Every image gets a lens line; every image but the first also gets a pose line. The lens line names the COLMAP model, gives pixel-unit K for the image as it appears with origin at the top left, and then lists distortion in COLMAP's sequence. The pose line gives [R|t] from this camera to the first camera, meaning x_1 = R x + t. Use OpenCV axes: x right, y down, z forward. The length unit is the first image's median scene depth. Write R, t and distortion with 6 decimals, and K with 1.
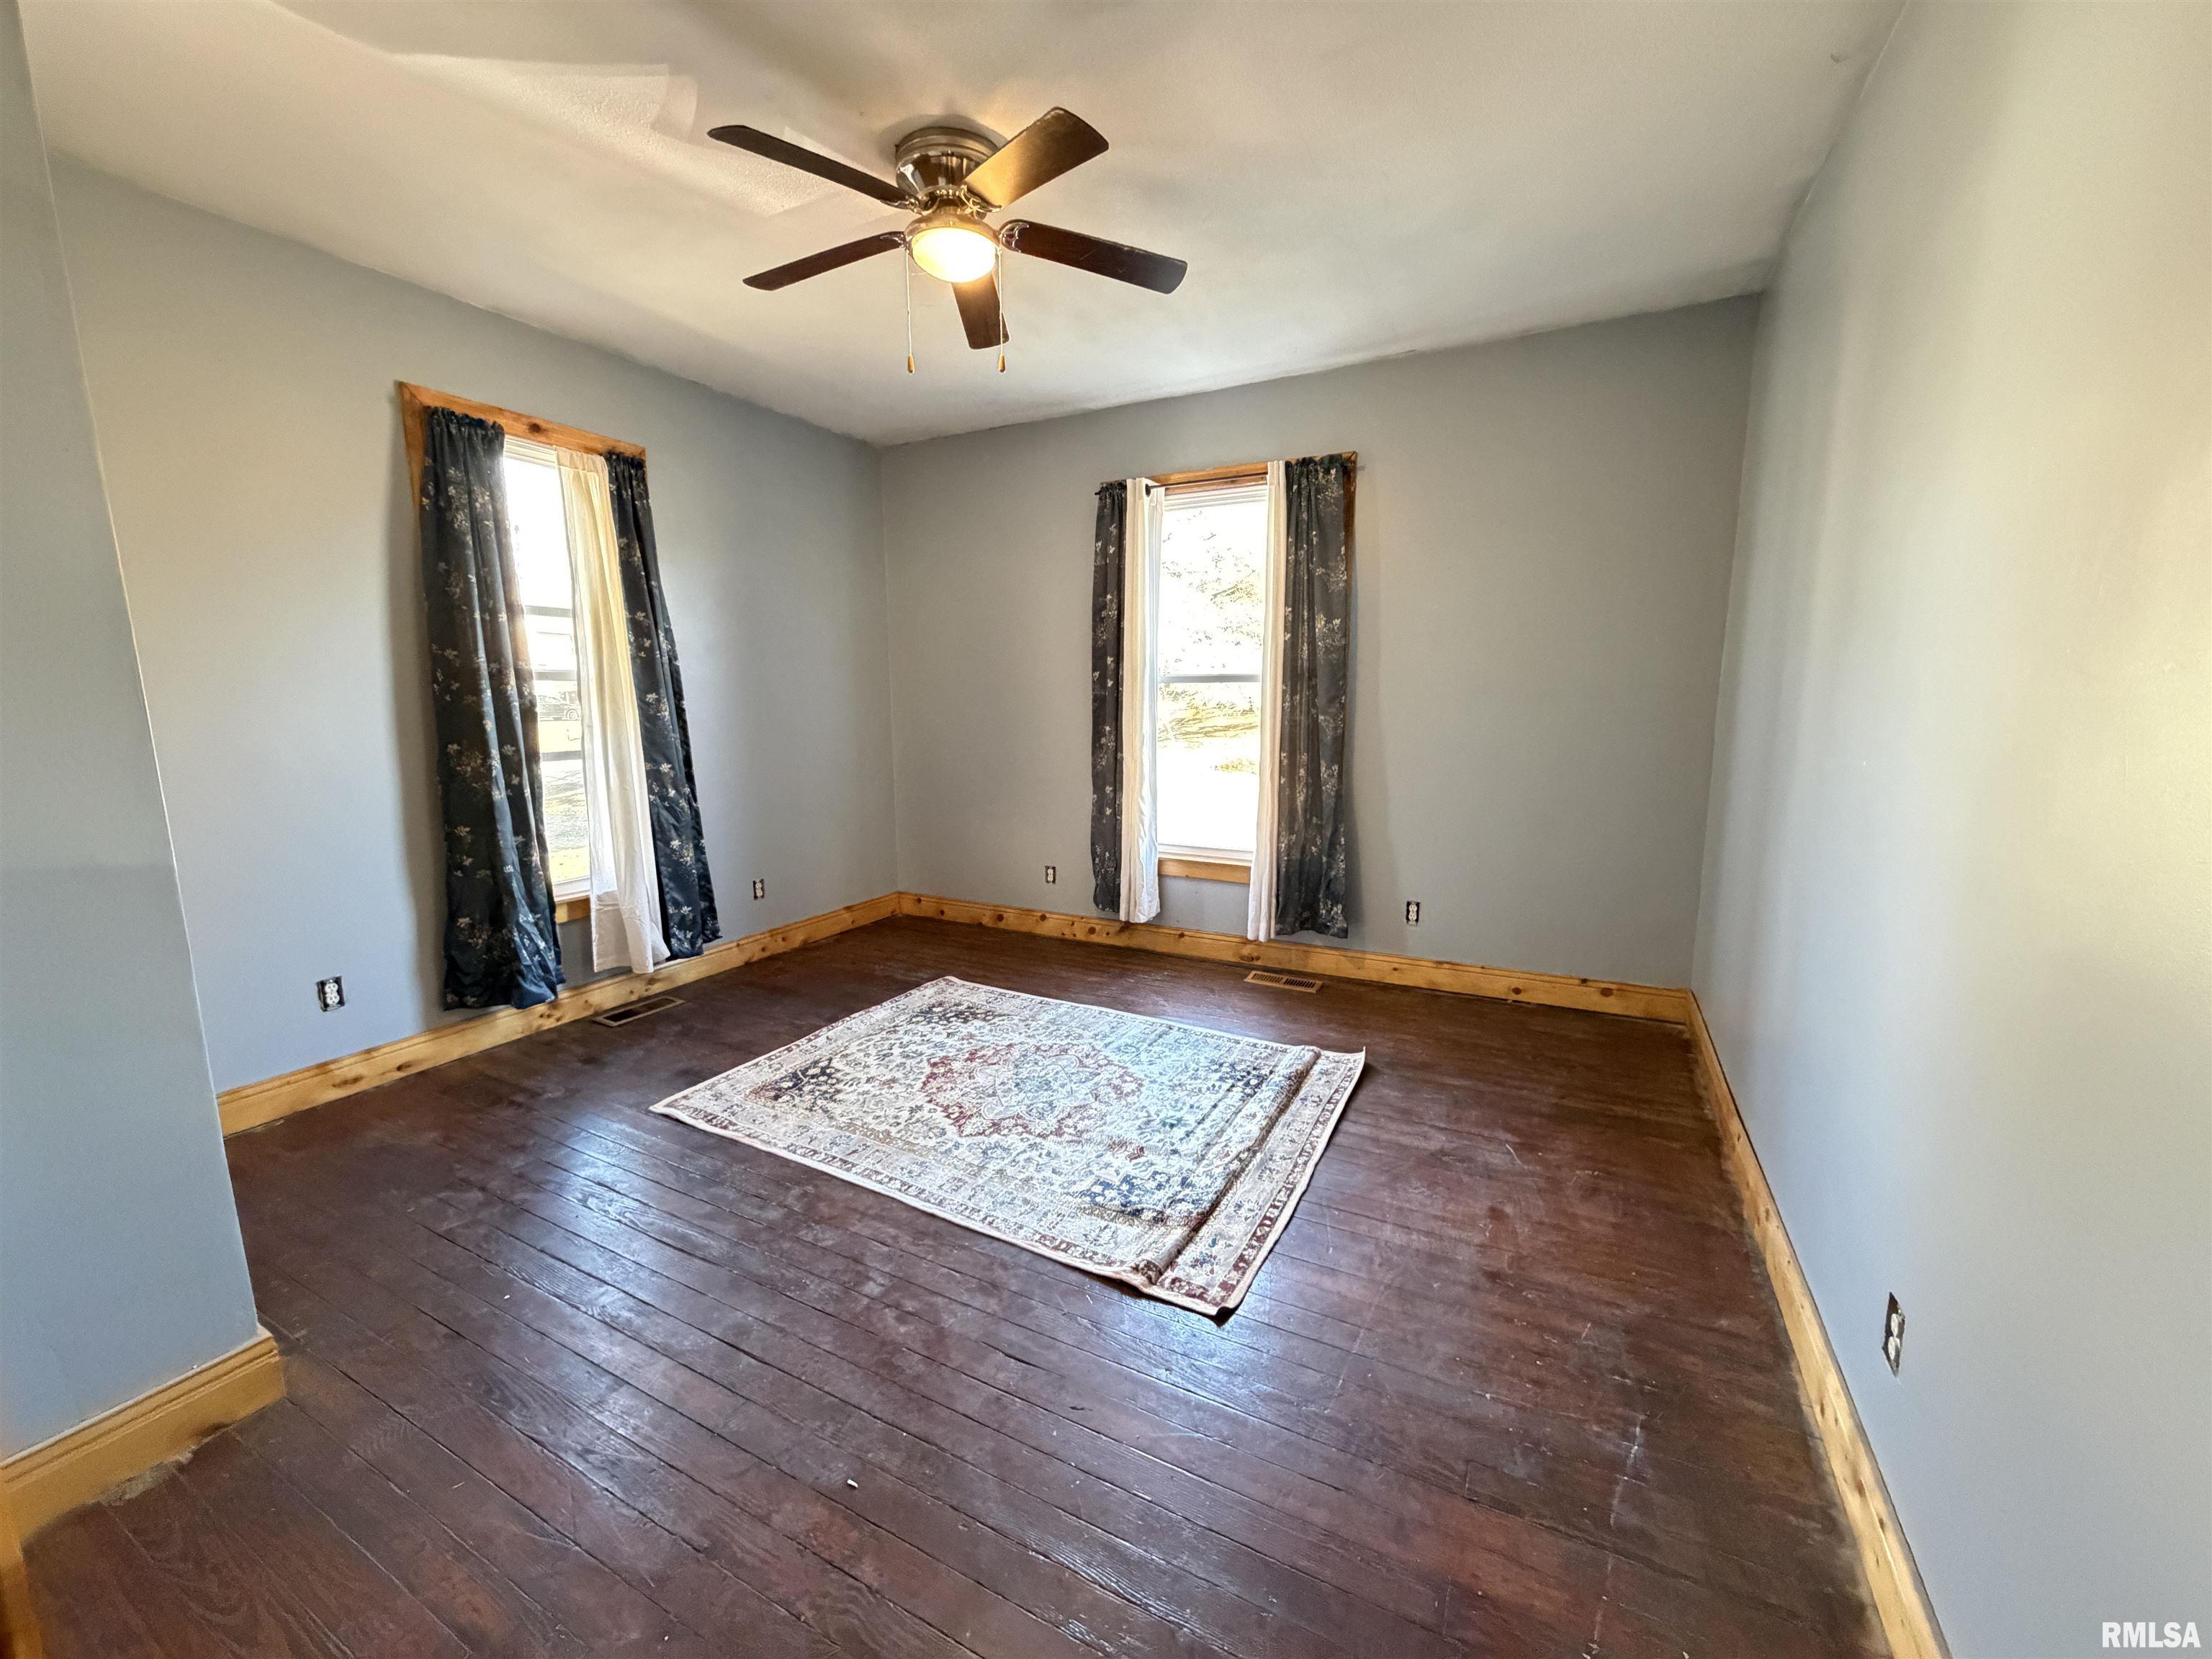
lens RADIAL K [[881.9, 0, 1102.5], [0, 881.9, 833.0], [0, 0, 1]] dist [0.001370, 0.000196]
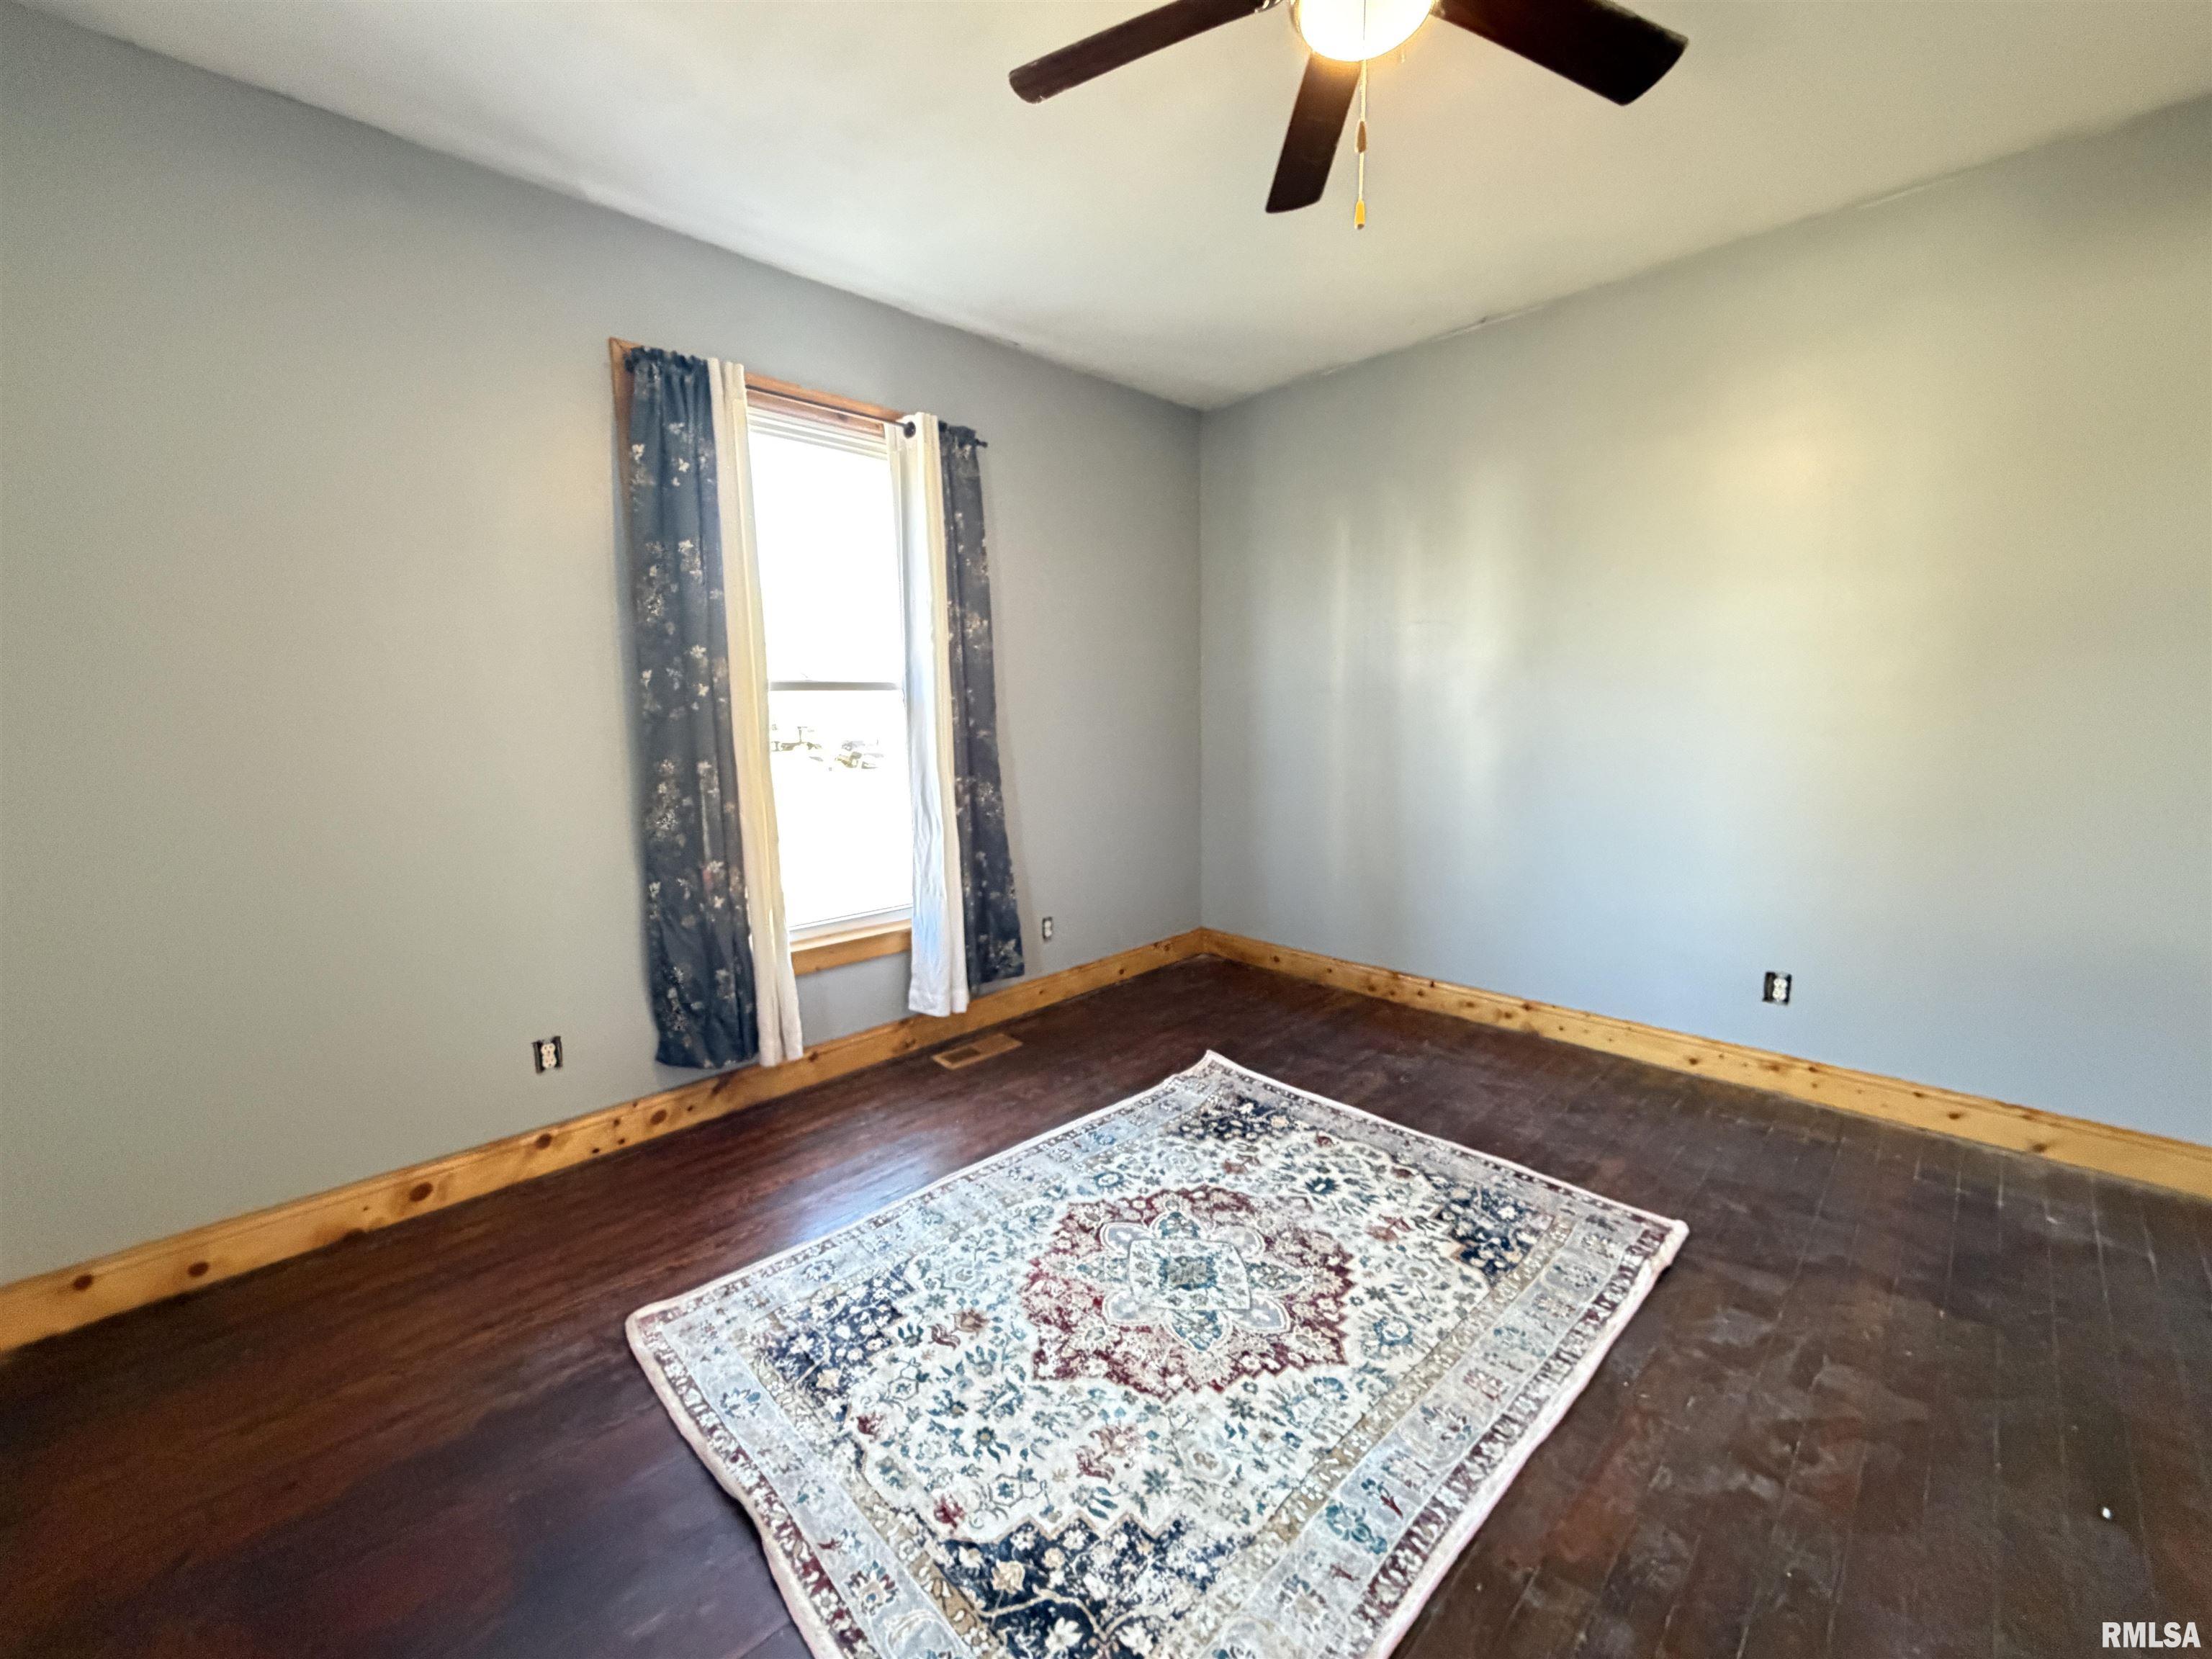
lens RADIAL K [[881.9, 0, 1108.6], [0, 881.9, 828.6], [0, 0, 1]] dist [0.001370, 0.000196]
pose [[0.295946, -0.132752, 0.945935, -0.609947], [0.163015, 0.982787, 0.086923, -0.105138], [-0.941192, 0.128477, 0.312493, 0.705363]]
